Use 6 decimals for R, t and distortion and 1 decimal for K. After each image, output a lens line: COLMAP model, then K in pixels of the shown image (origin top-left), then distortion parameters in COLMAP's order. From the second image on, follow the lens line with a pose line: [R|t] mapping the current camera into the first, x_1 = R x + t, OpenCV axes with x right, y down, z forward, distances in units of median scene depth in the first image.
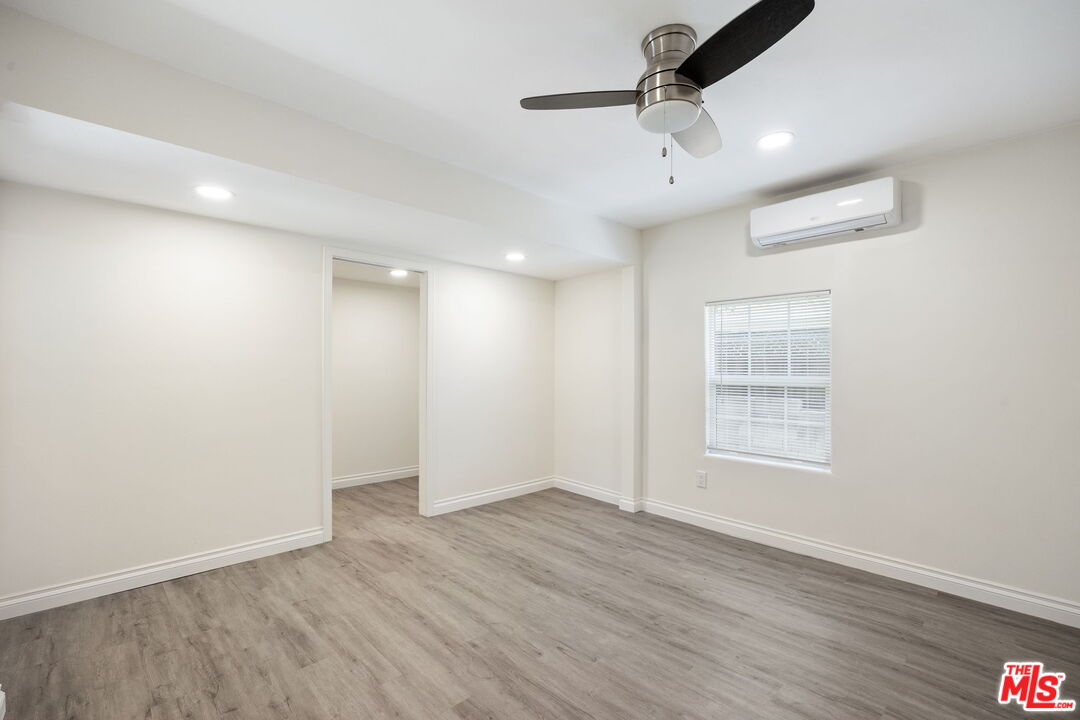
lens RADIAL K [[489.0, 0, 543.9], [0, 489.0, 361.3], [0, 0, 1]] dist [-0.013812, 0.000380]
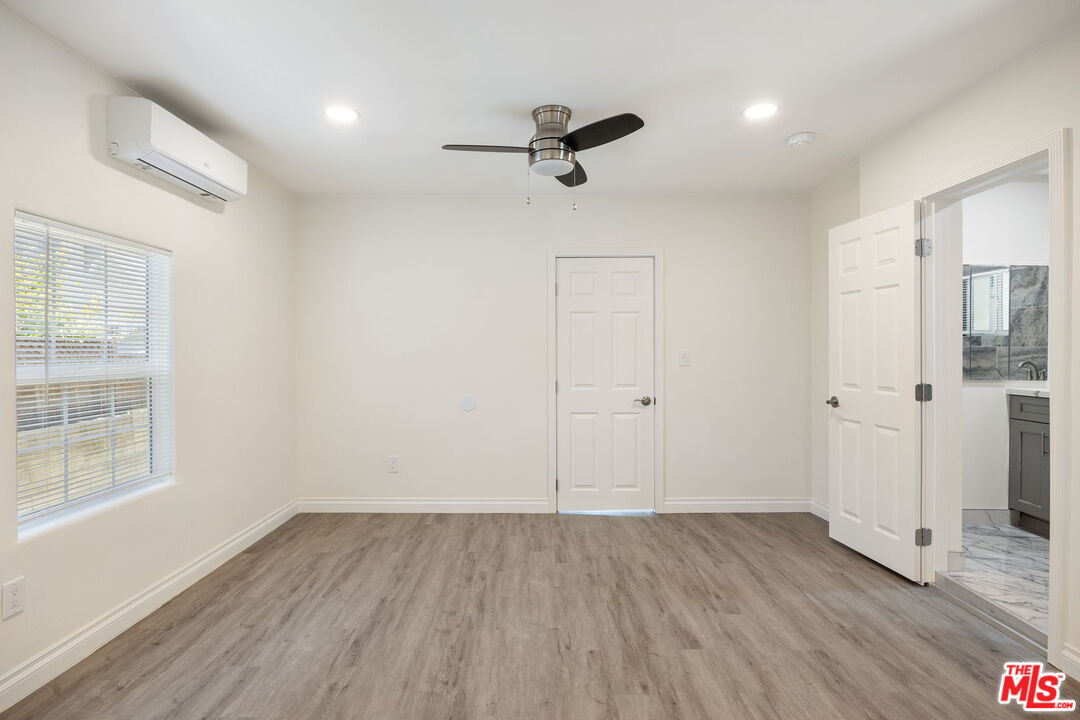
lens RADIAL K [[503.5, 0, 541.9], [0, 503.5, 356.6], [0, 0, 1]] dist [-0.014334, -0.000078]
pose [[-0.710048, -0.010938, 0.704068, -0.551105], [-0.008165, 0.999940, 0.007300, 0.014507], [-0.704106, -0.000565, -0.710095, 1.556644]]
